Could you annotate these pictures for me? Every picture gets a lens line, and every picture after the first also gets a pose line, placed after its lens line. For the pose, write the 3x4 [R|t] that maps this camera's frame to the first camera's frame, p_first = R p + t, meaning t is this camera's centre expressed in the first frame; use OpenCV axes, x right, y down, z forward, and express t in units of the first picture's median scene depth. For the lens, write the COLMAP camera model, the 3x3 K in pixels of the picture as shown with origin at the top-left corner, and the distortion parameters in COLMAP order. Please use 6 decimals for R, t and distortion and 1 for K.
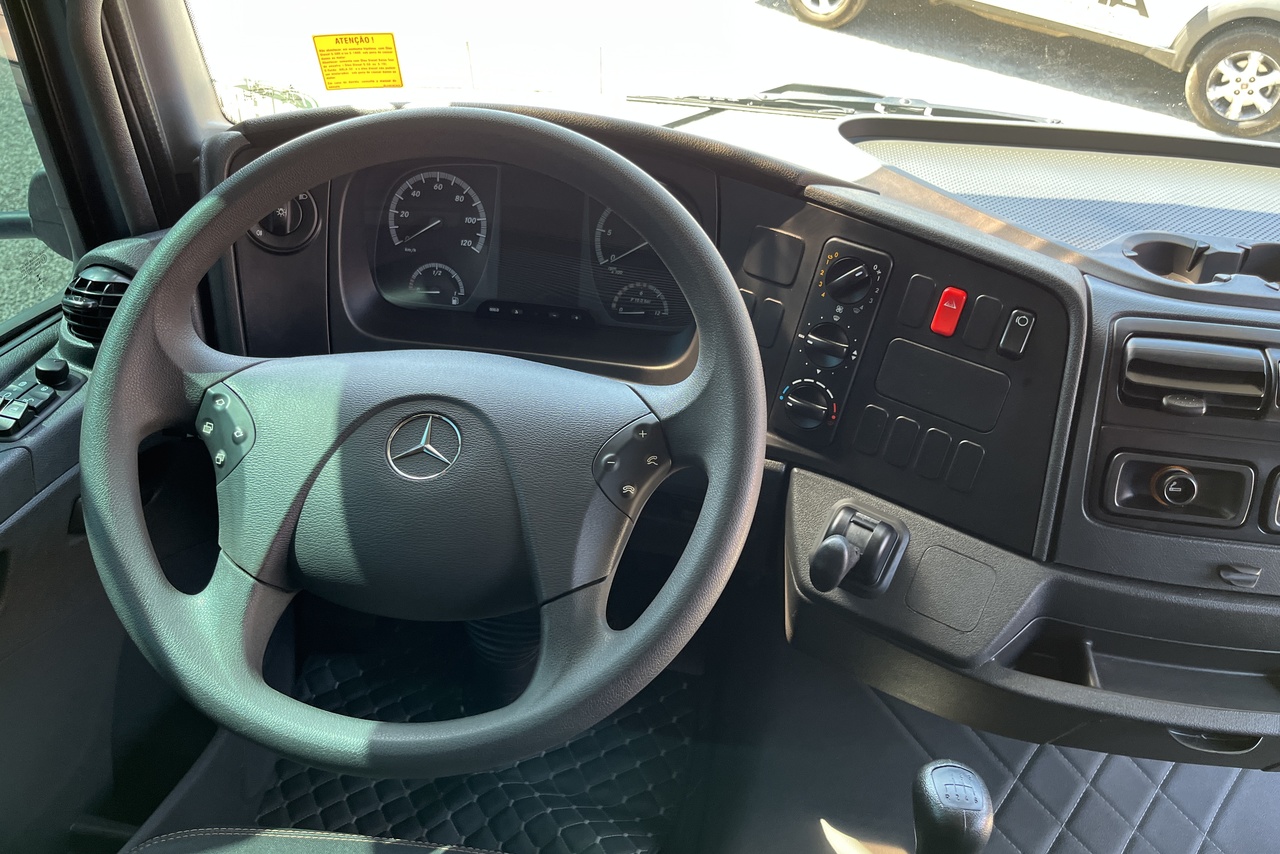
lens RADIAL K [[999.7, 0, 640.0], [0, 999.7, 427.0], [0, 0, 1]] dist [0.009446, 0.000299]
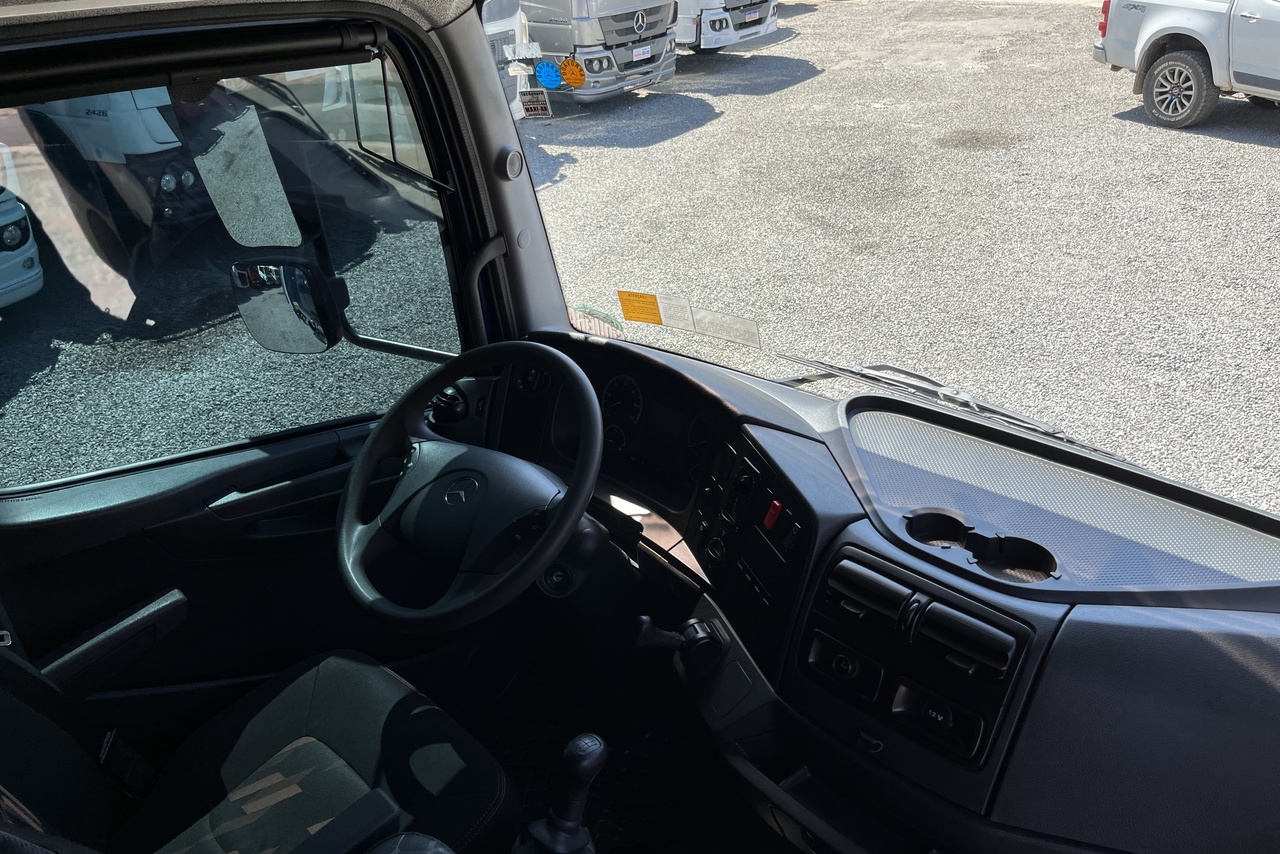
lens RADIAL K [[999.7, 0, 640.0], [0, 999.7, 427.0], [0, 0, 1]] dist [0.009446, 0.000299]
pose [[0.766434, 0.217500, -0.604378, 0.812023], [-0.326142, 0.942384, -0.074452, -0.046244], [0.553363, 0.254176, 0.793211, -0.308474]]
